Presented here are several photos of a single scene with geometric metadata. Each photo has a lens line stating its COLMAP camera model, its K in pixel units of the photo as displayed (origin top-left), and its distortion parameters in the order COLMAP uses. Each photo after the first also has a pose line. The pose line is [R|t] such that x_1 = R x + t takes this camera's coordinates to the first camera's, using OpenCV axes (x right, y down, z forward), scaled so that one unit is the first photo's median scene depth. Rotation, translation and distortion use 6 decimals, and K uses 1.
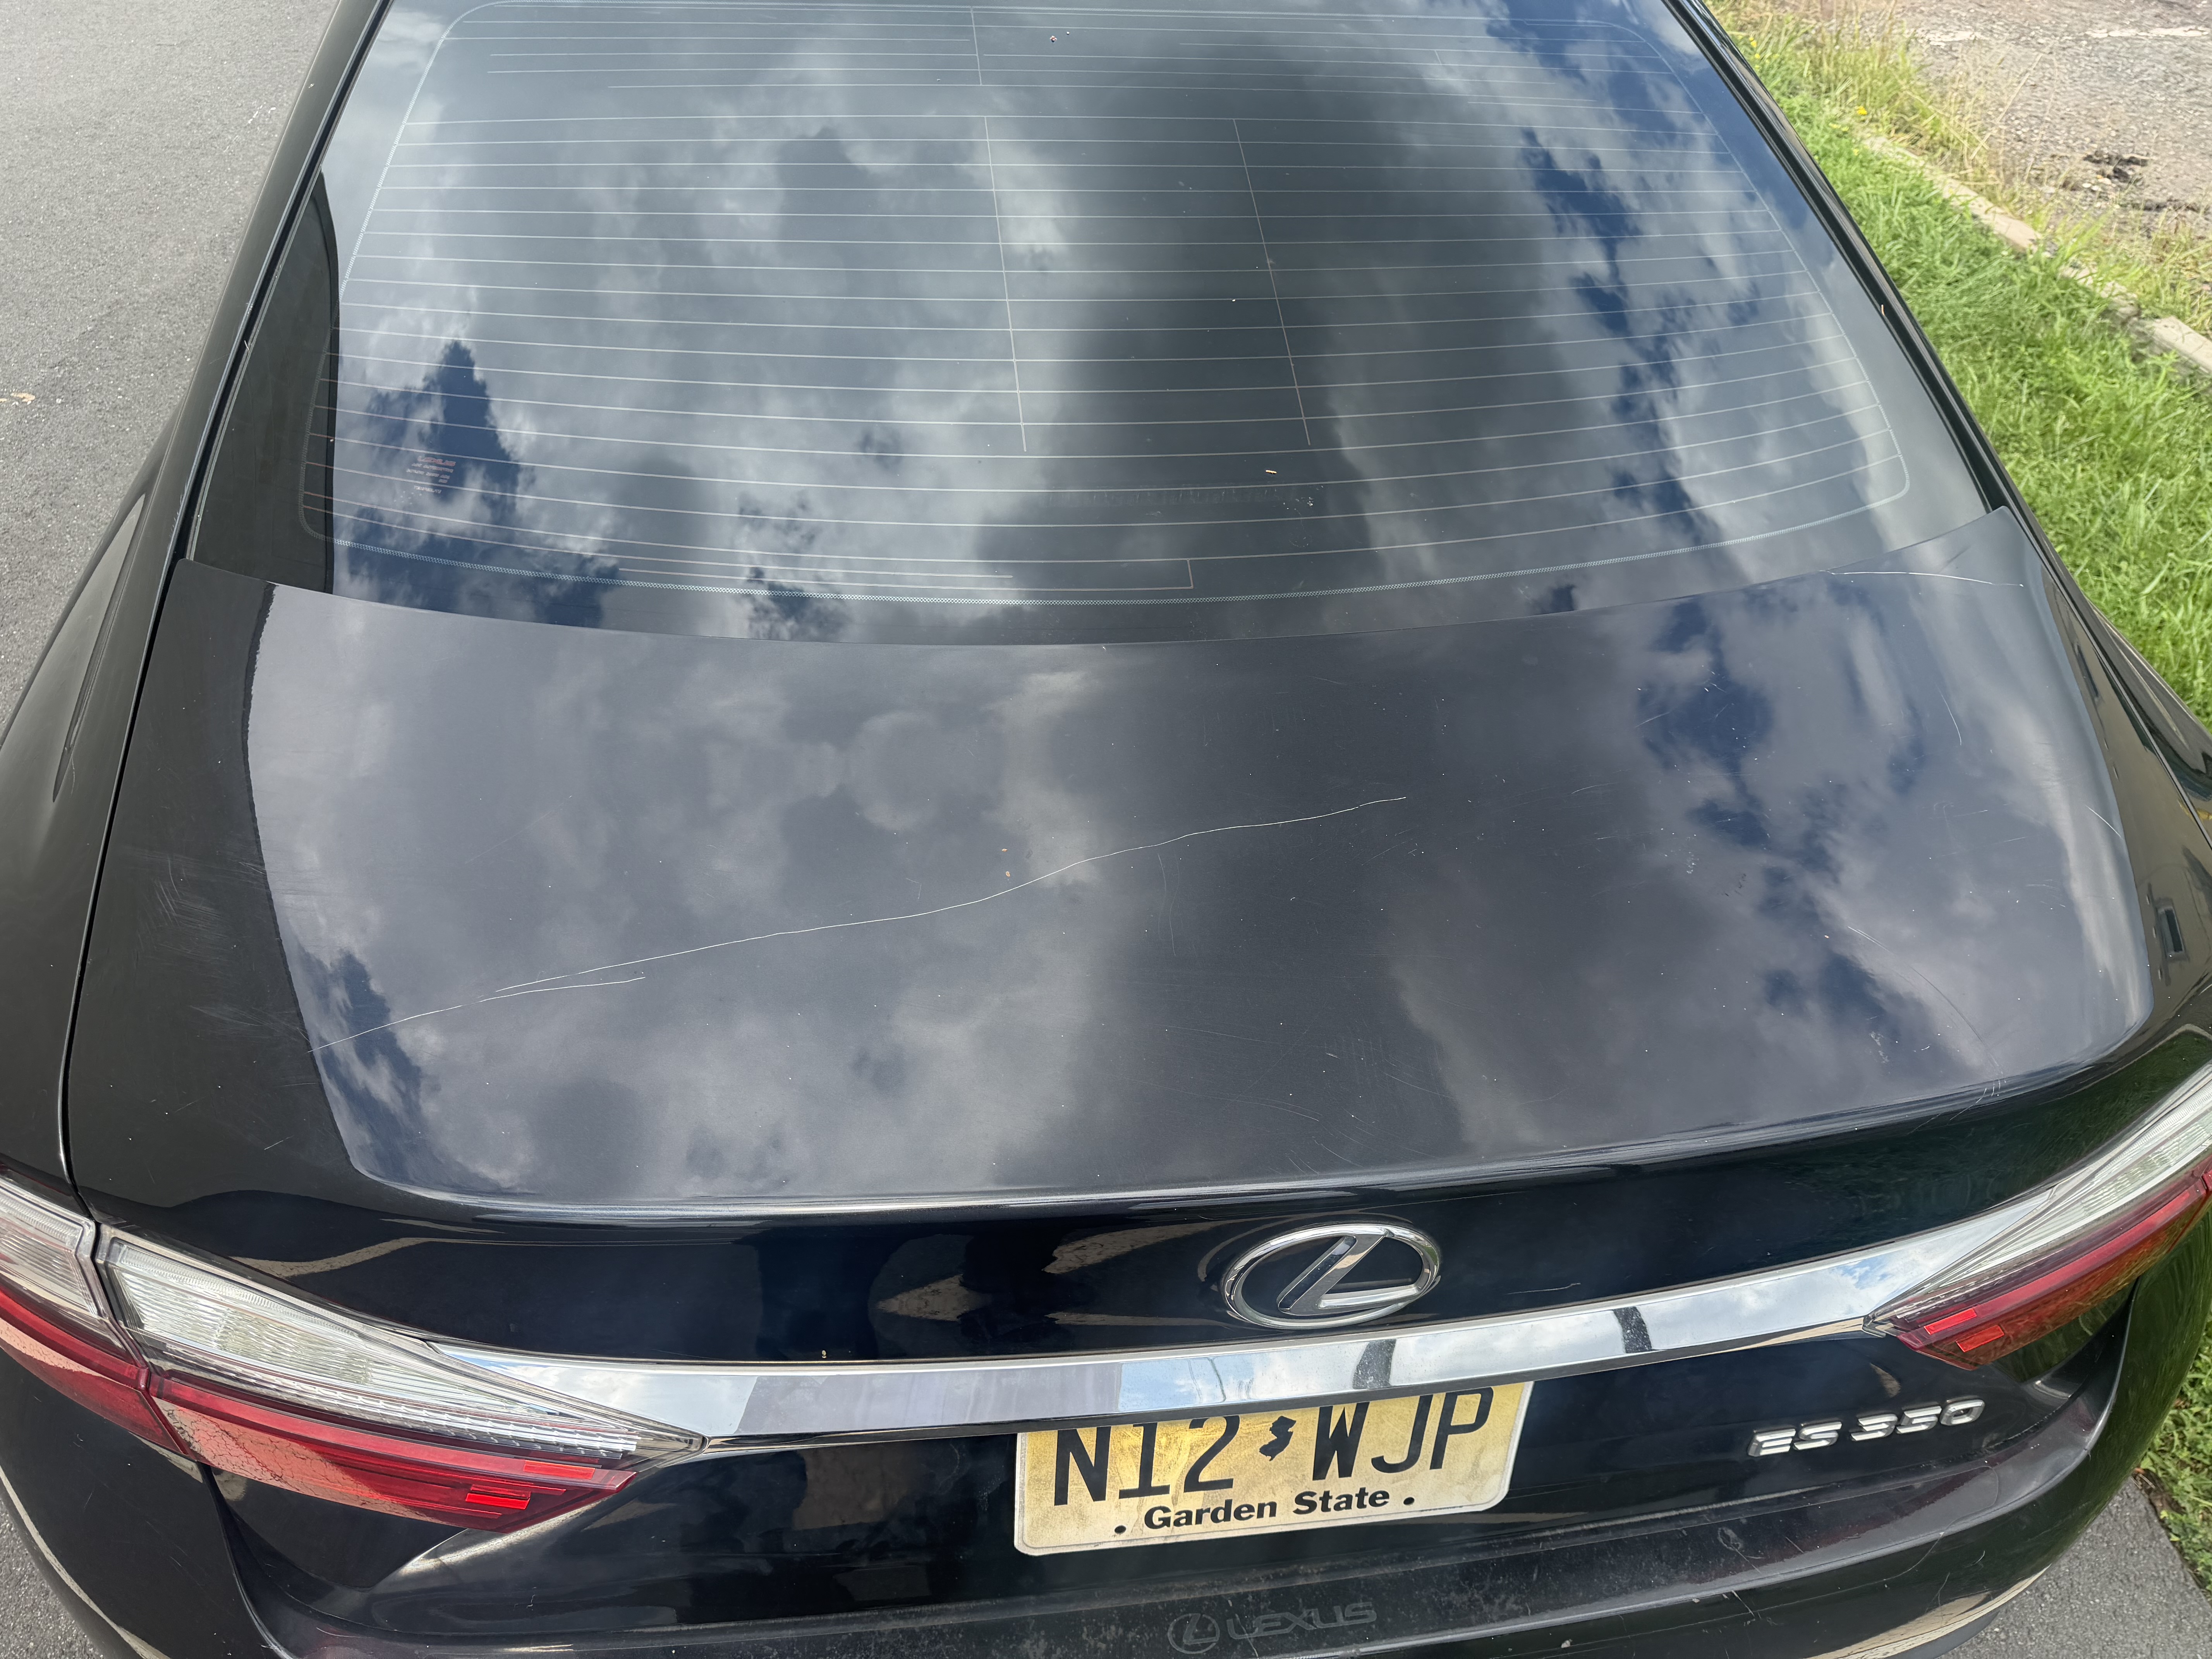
lens RADIAL K [[1558.9, 0, 1091.3], [0, 1558.9, 827.6], [0, 0, 1]] dist [0.006988, -0.010071]
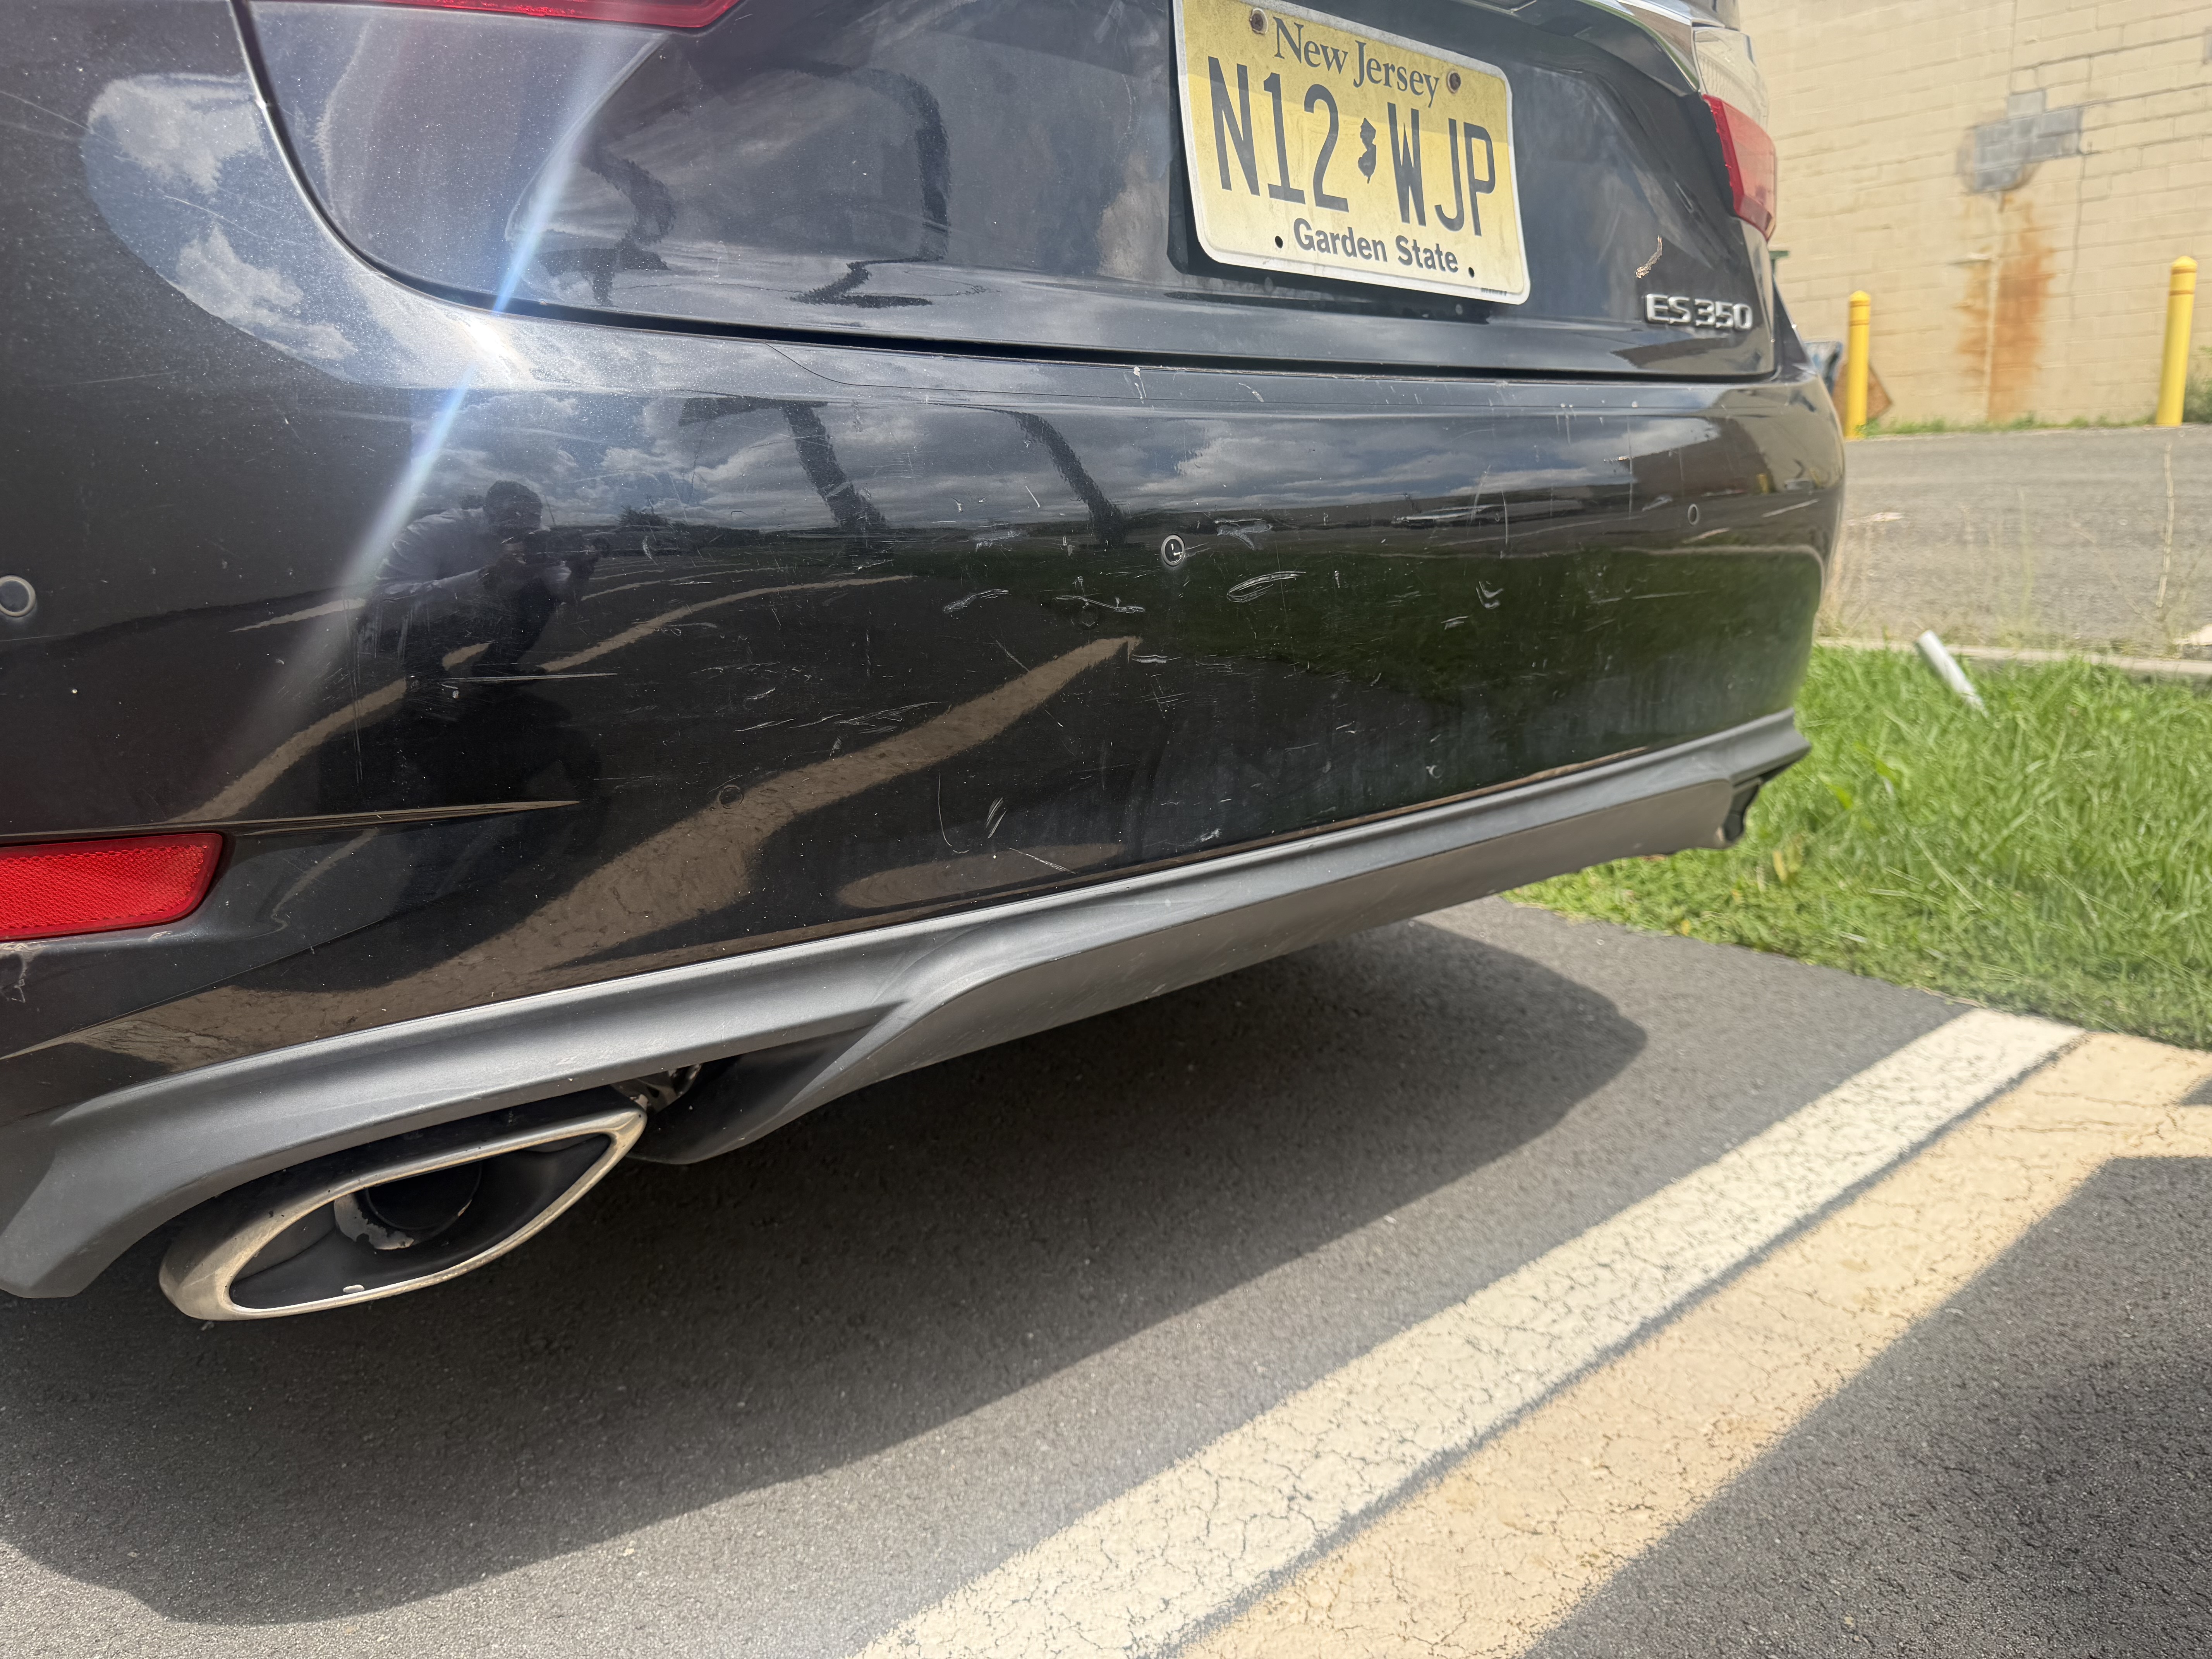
lens RADIAL K [[1558.9, 0, 1115.6], [0, 1558.9, 836.7], [0, 0, 1]] dist [0.006988, -0.010071]
pose [[0.840430, -0.182040, 0.510430, -0.624675], [0.387659, 0.860120, -0.331533, 1.043868], [-0.378679, 0.476503, 0.793440, 0.444849]]
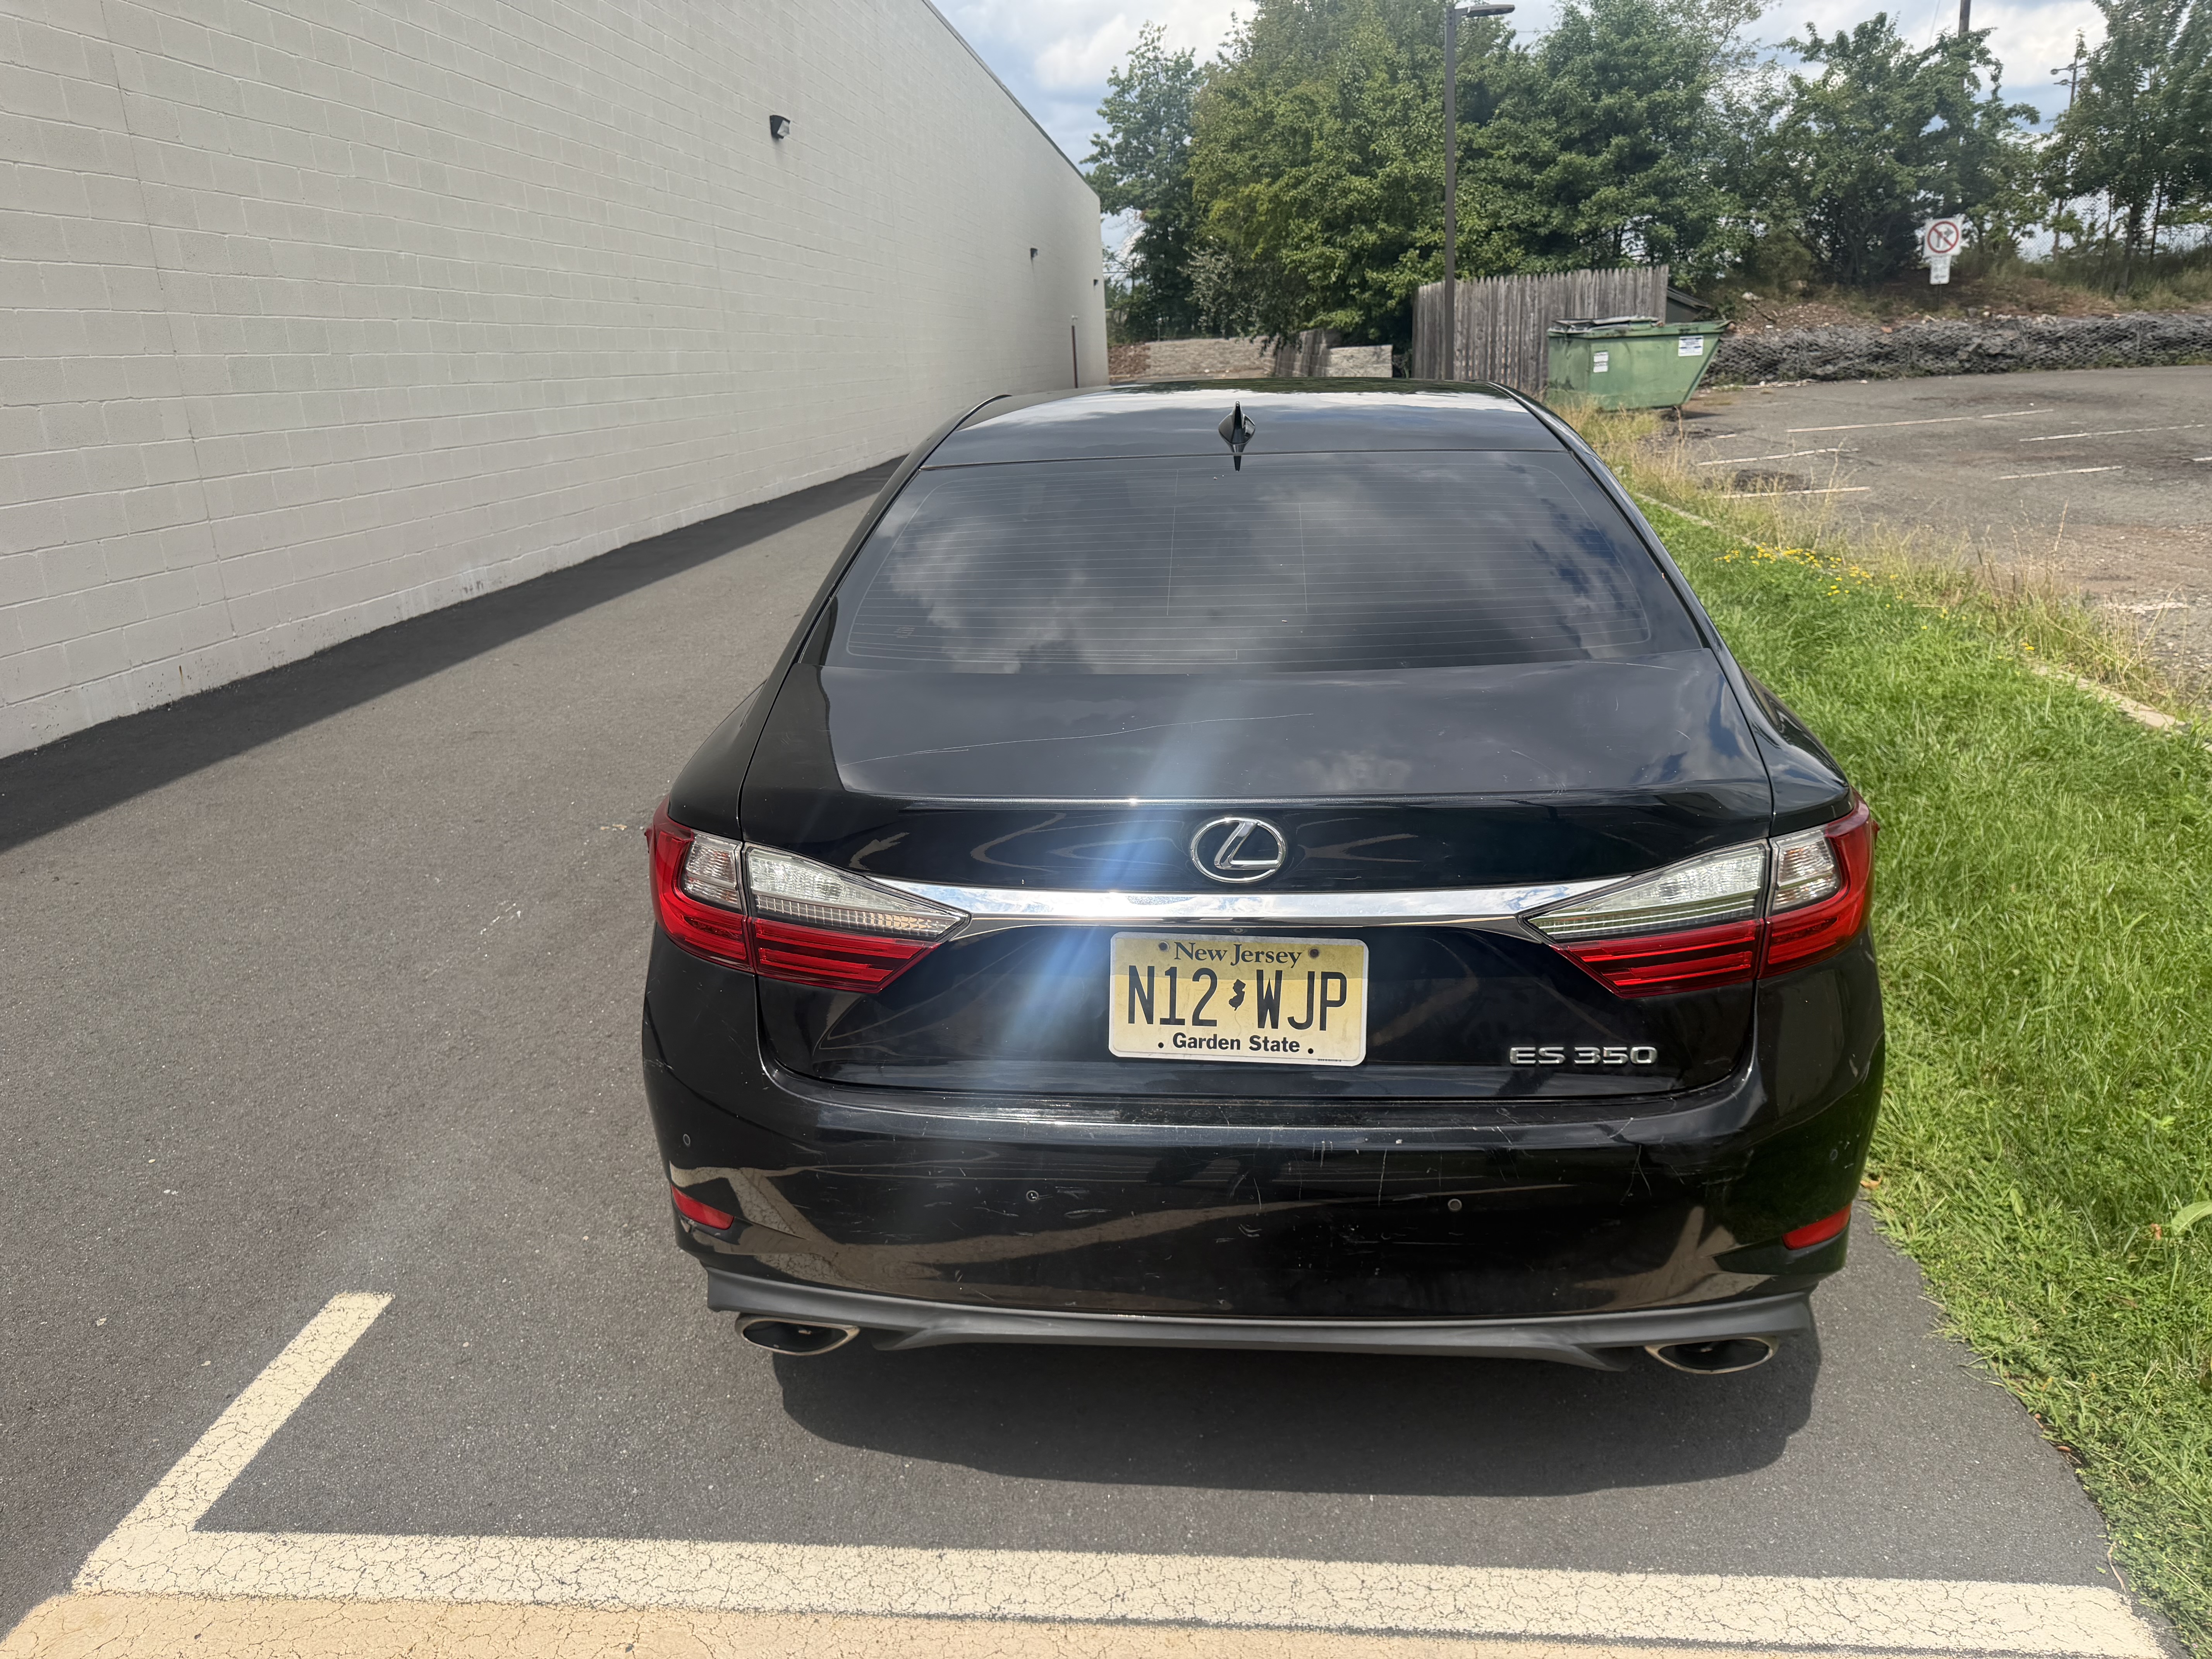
lens RADIAL K [[1558.9, 0, 1112.0], [0, 1558.9, 827.0], [0, 0, 1]] dist [0.006988, -0.010071]
pose [[0.974550, -0.003062, -0.224149, 0.409962], [-0.082750, 0.924374, -0.372405, 0.943601], [0.208337, 0.381476, 0.900595, -0.943158]]
